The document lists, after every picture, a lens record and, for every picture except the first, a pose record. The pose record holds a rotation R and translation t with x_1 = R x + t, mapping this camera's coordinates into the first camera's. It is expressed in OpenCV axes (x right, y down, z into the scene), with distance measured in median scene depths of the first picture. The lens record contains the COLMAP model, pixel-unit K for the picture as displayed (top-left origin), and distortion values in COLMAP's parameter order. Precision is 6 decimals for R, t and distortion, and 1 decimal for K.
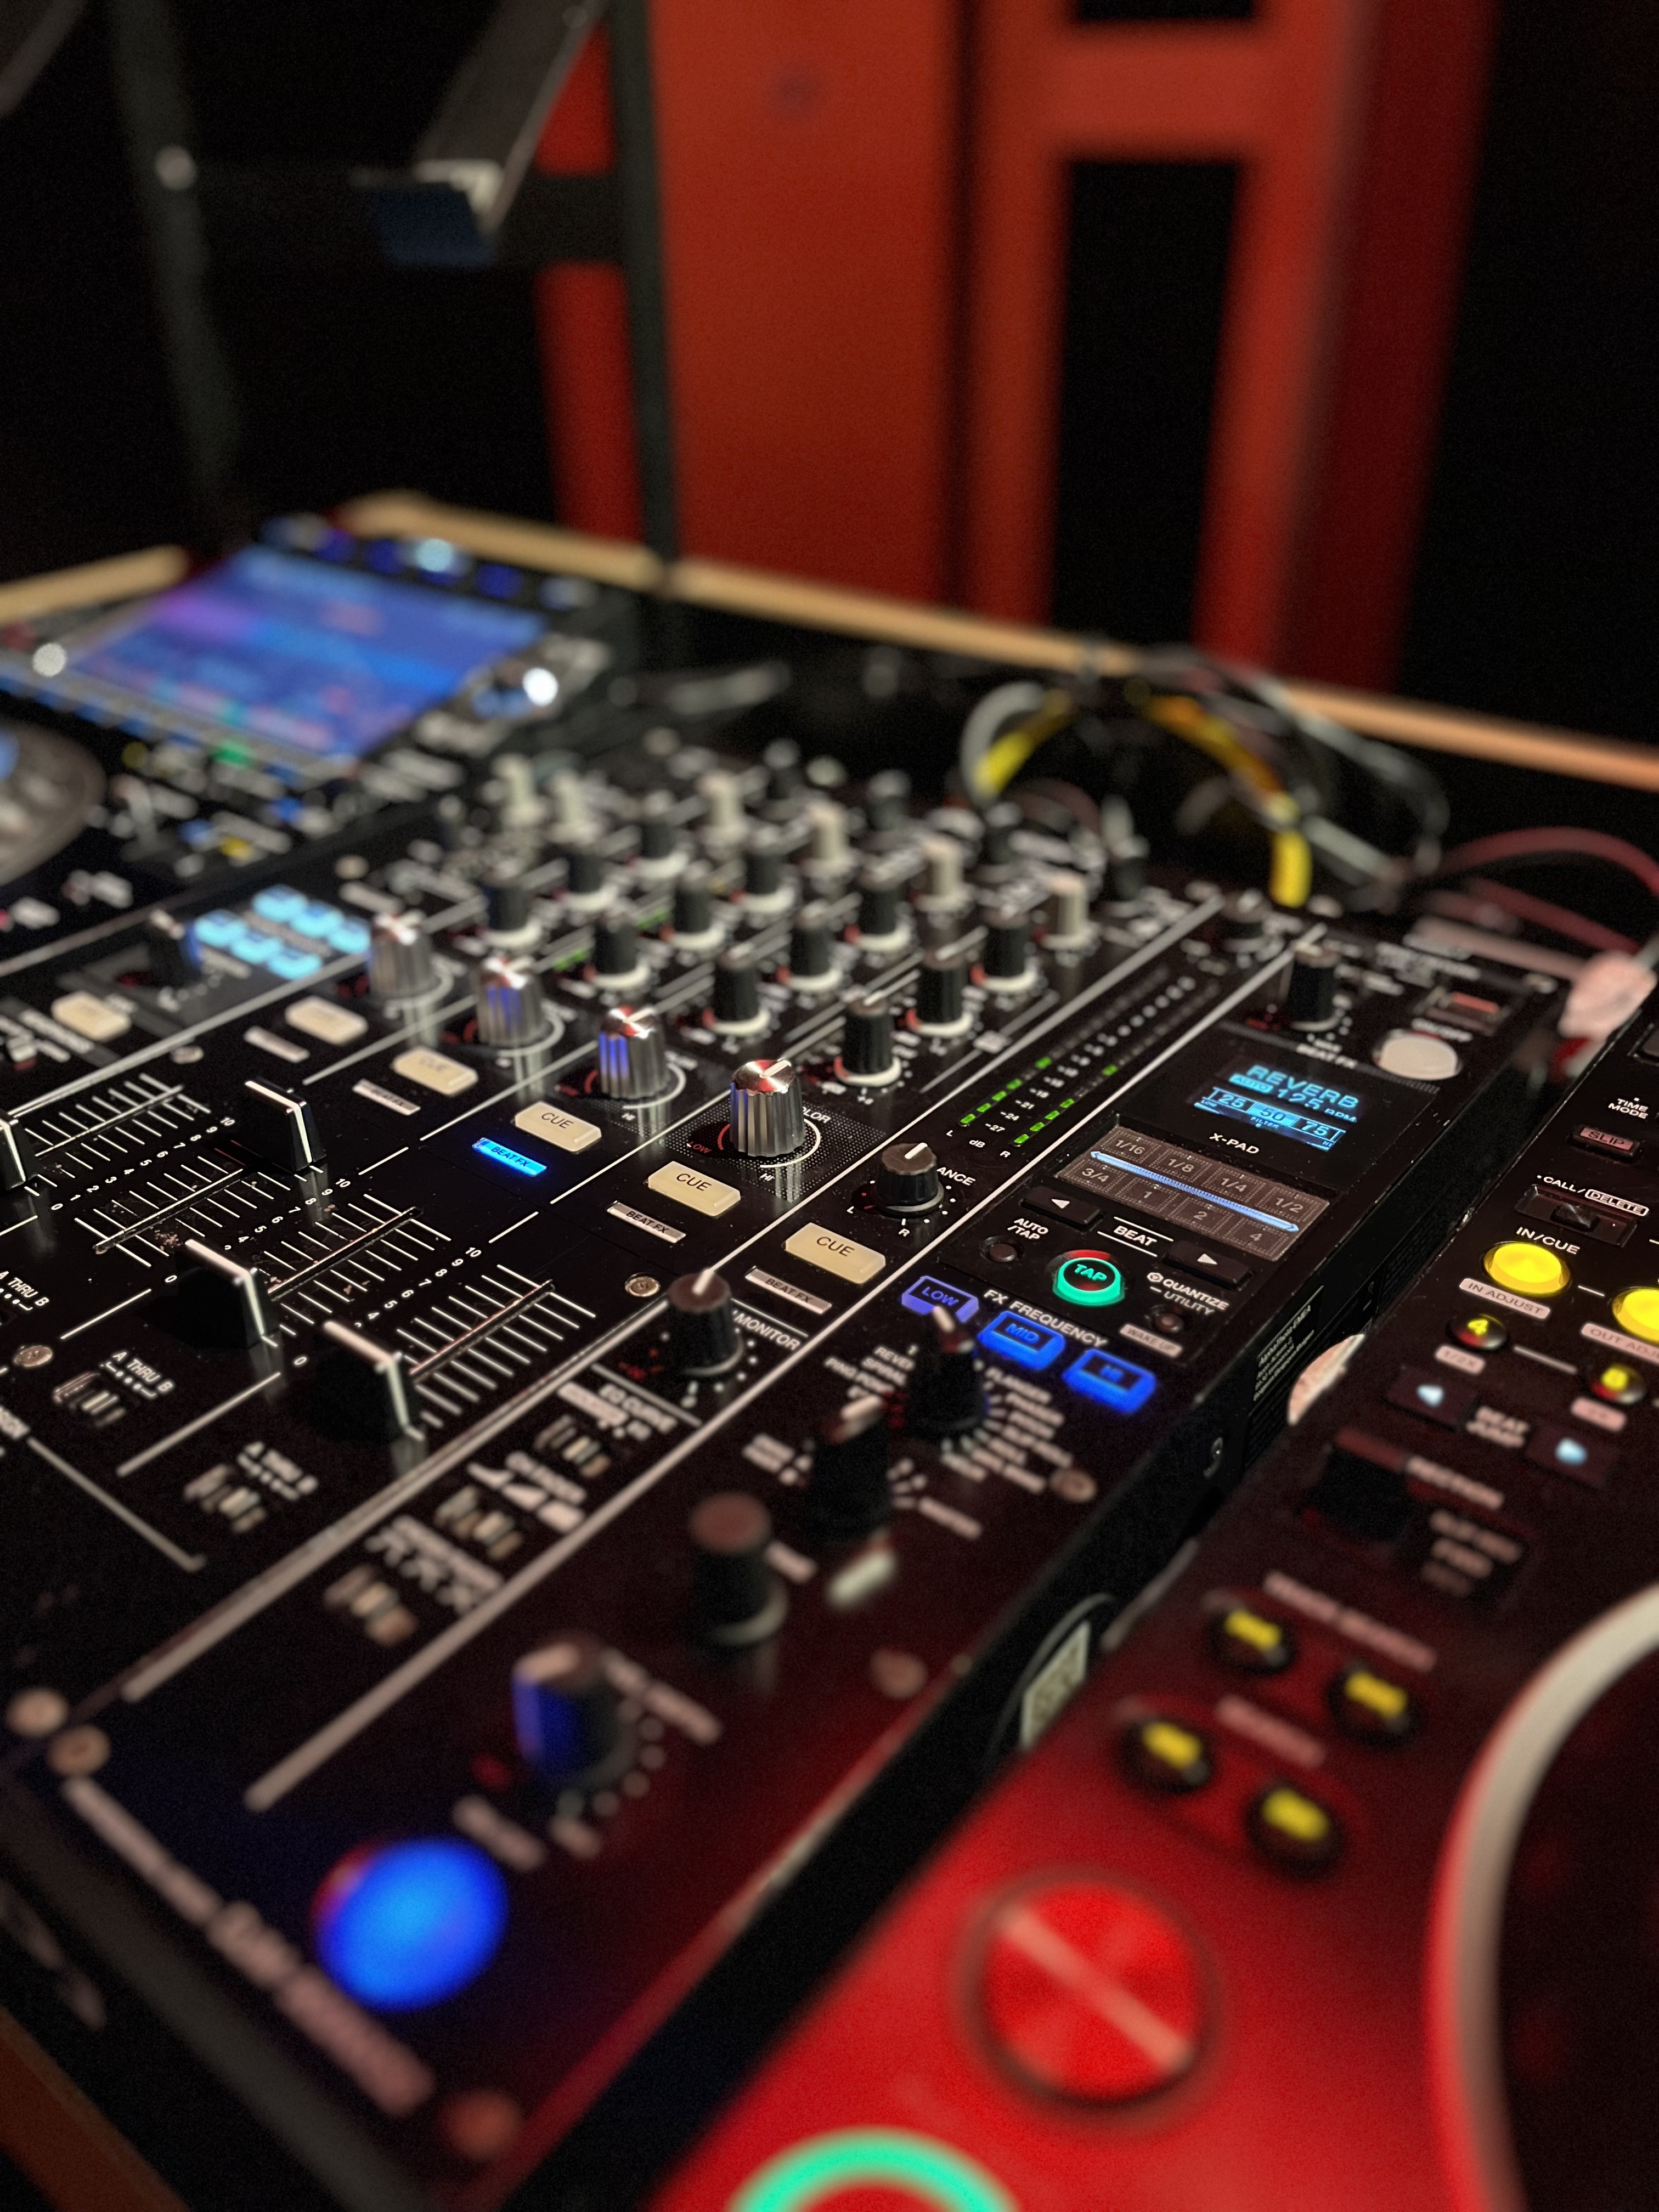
lens RADIAL K [[1659.5, 0, 829.5], [0, 1659.5, 1106.0], [0, 0, 1]] dist [0.079210, -0.171072]
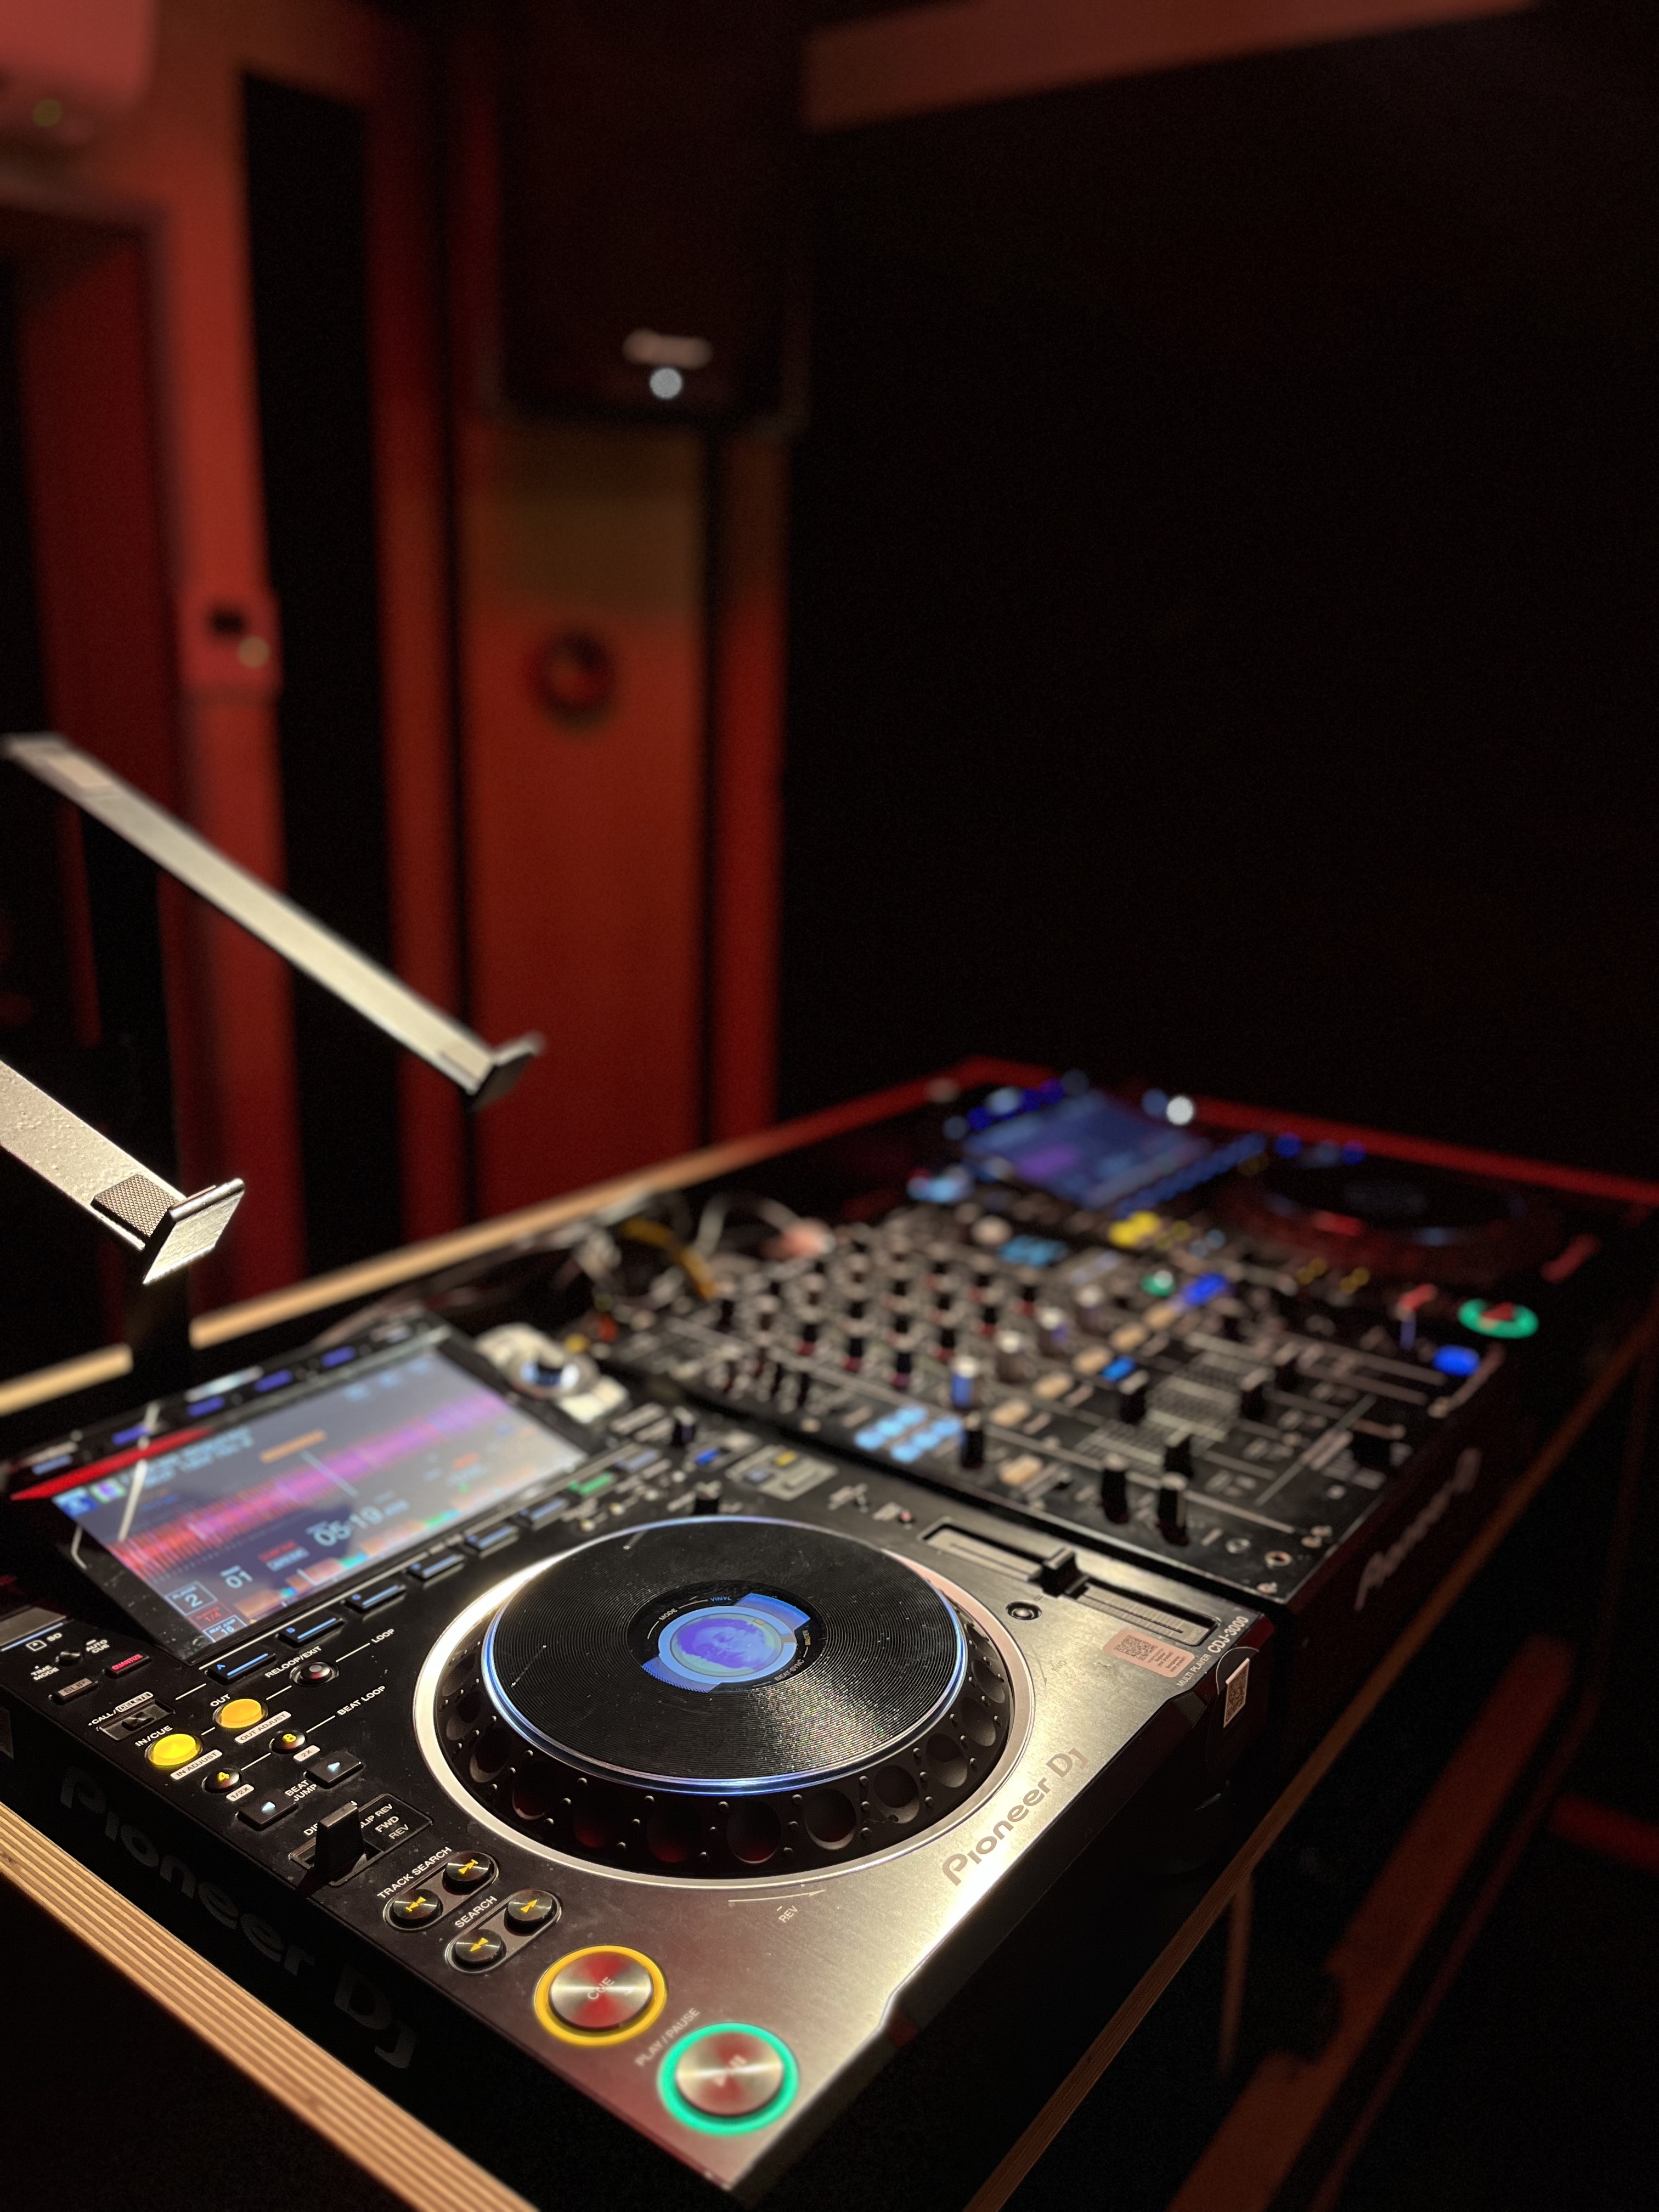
lens RADIAL K [[1659.5, 0, 829.5], [0, 1659.5, 1106.0], [0, 0, 1]] dist [0.079210, -0.171072]
pose [[-0.016791, -0.248960, 0.968368, -2.703199], [0.501081, 0.836009, 0.223620, -1.149606], [-0.865237, 0.488986, 0.110711, 1.053686]]
